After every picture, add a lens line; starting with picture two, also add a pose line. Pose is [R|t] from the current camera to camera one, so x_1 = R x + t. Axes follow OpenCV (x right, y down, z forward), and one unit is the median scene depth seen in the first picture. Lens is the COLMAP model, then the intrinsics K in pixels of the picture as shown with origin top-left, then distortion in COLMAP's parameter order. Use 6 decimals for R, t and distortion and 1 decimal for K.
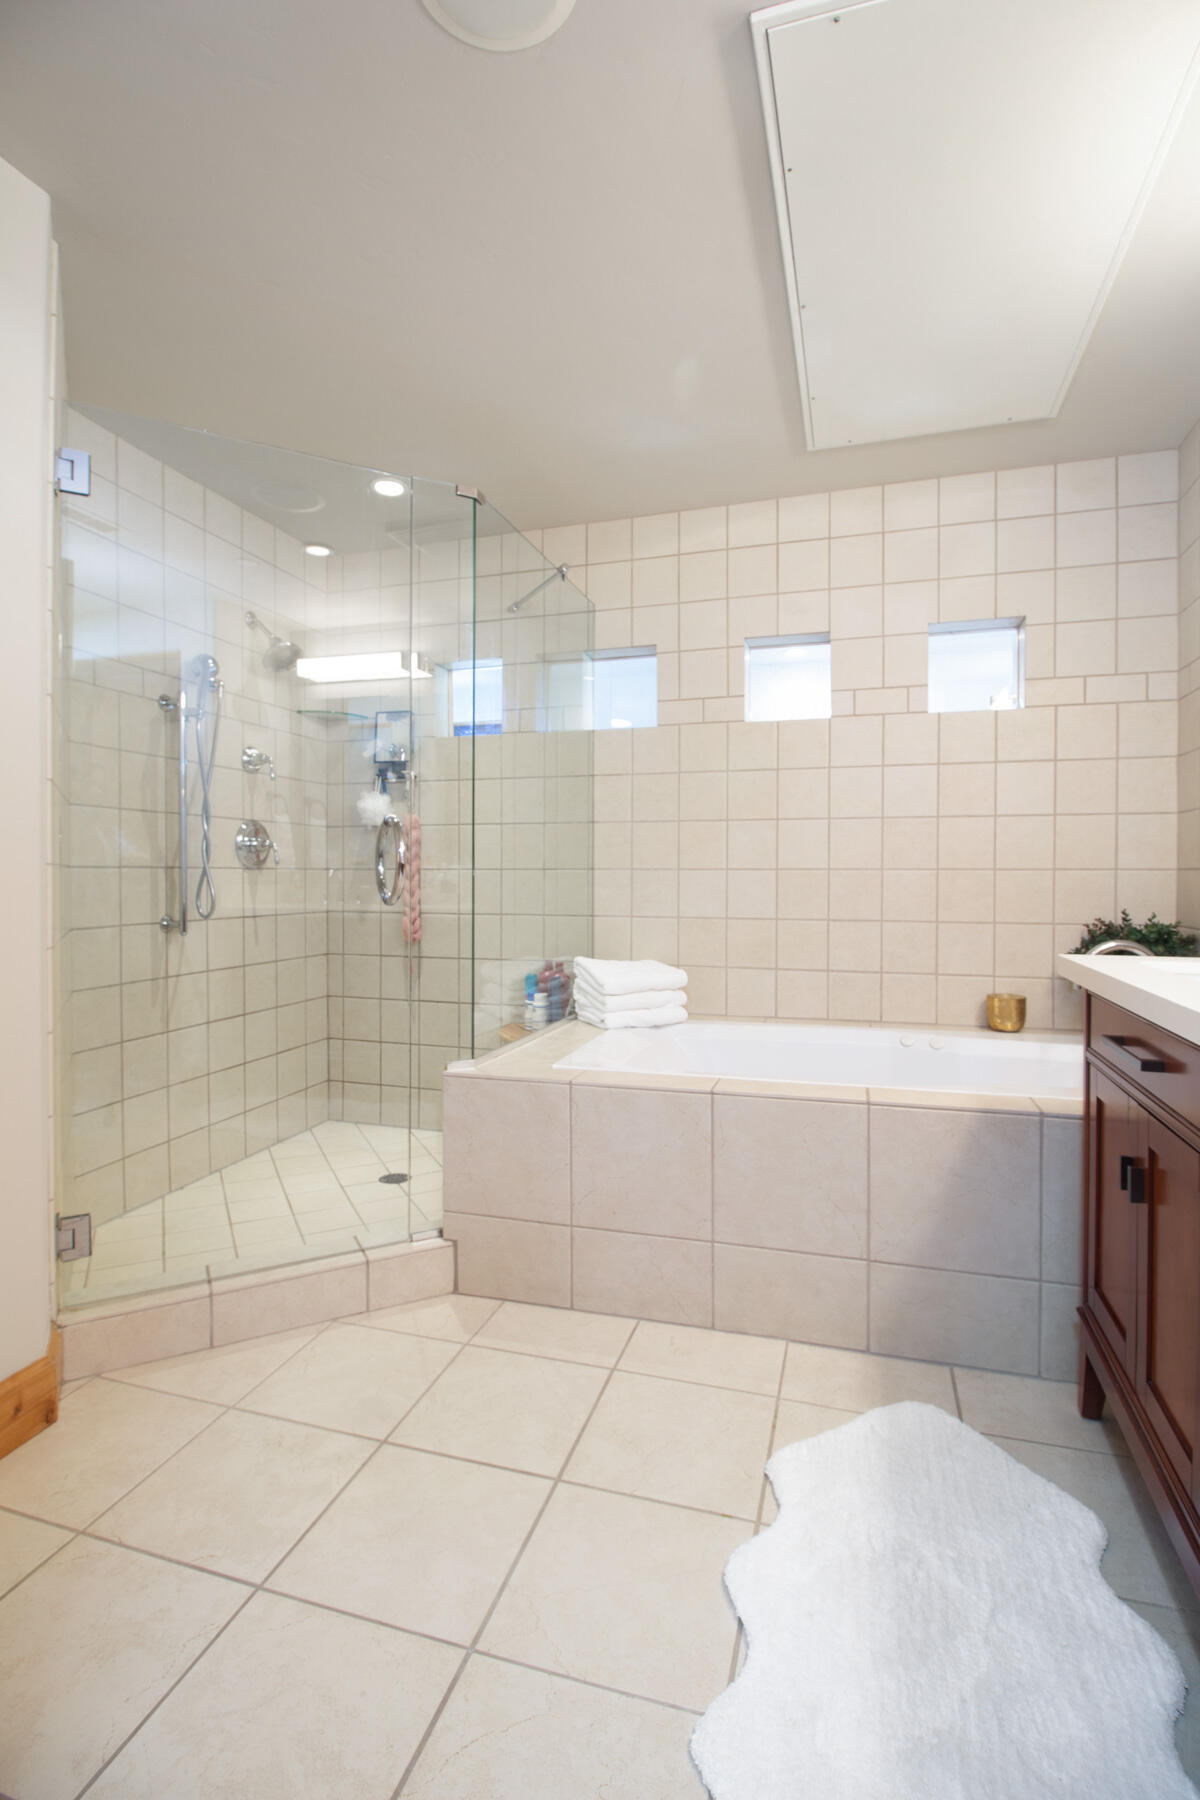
lens RADIAL K [[851.5, 0, 602.1], [0, 851.5, 889.9], [0, 0, 1]] dist [-0.000923, -0.011134]
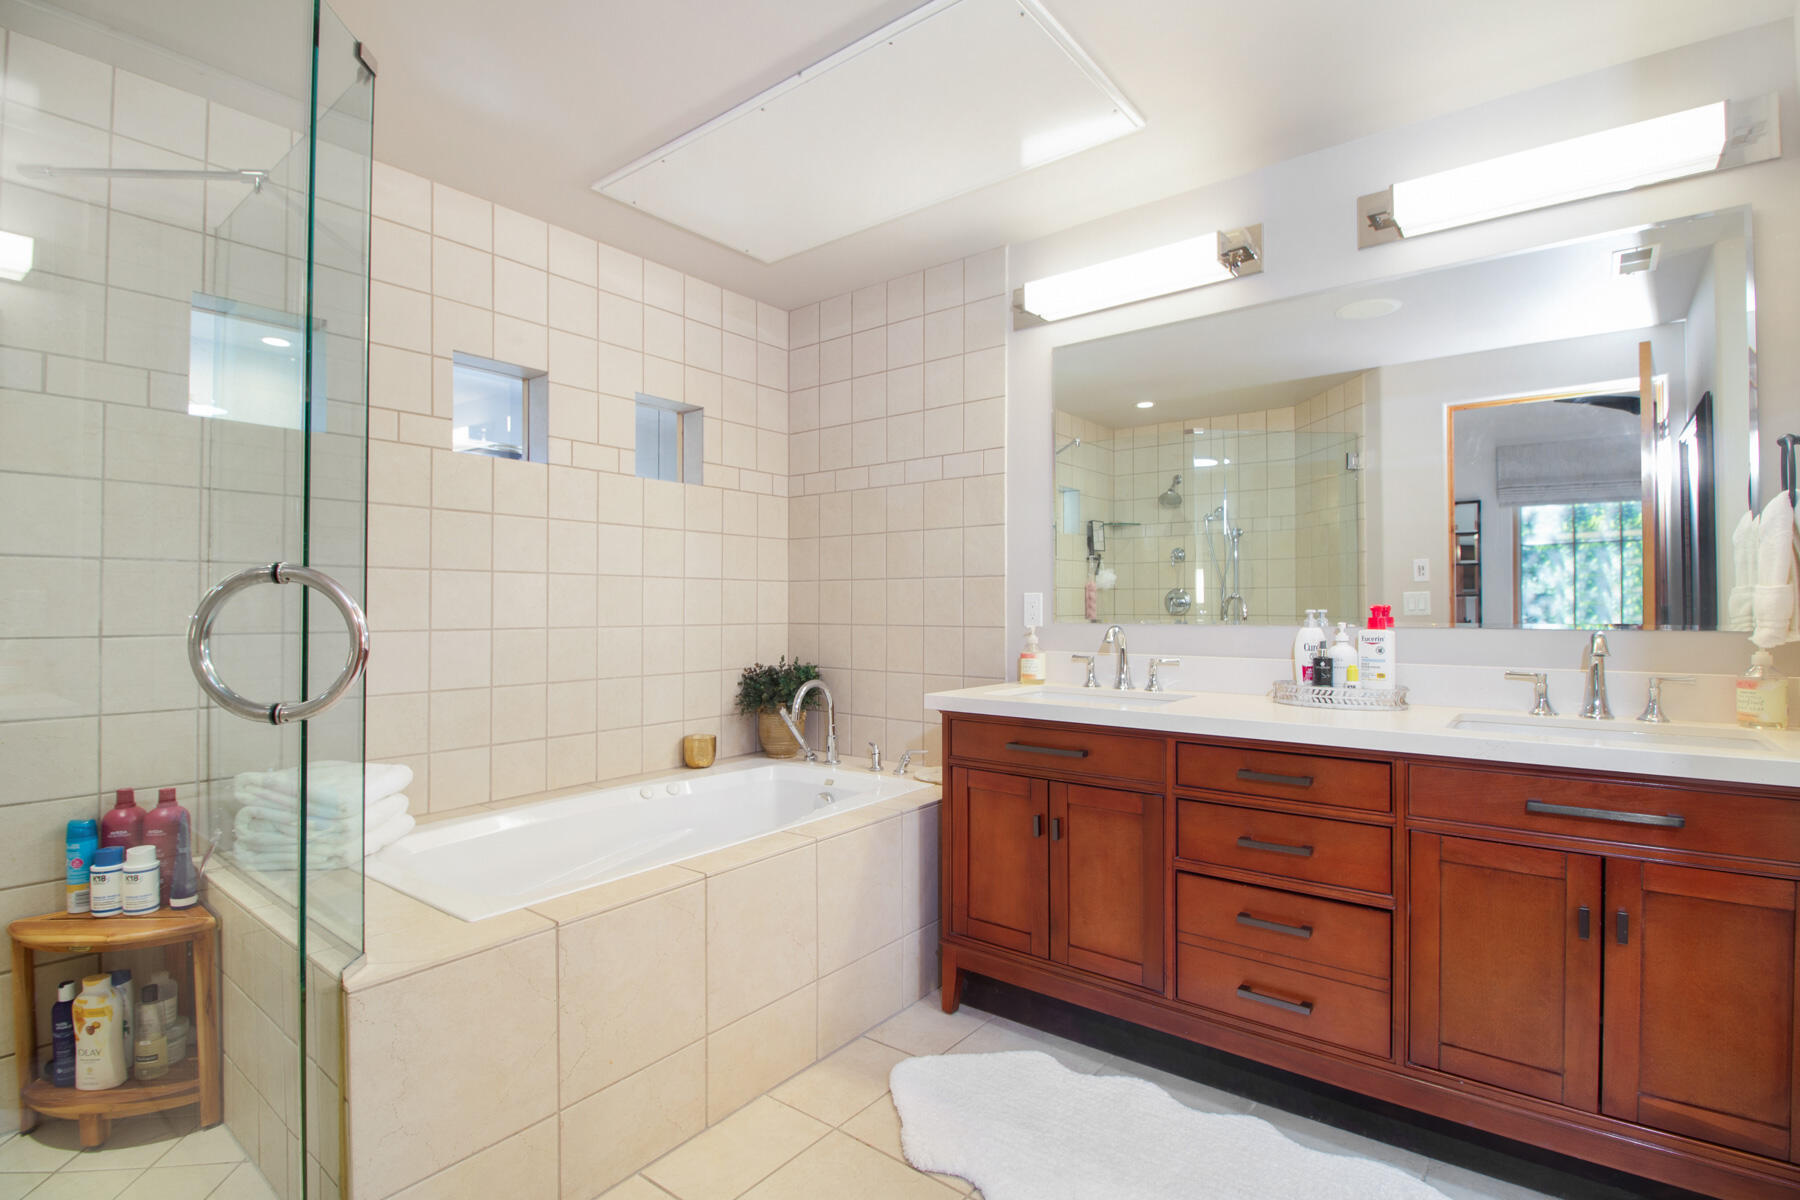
lens RADIAL K [[851.5, 0, 926.8], [0, 851.5, 603.4], [0, 0, 1]] dist [-0.000923, -0.011134]
pose [[0.342094, 0.004281, 0.939656, -0.501571], [0.016906, 0.999800, -0.010710, -0.037579], [-0.939514, 0.019549, 0.341953, 0.326358]]
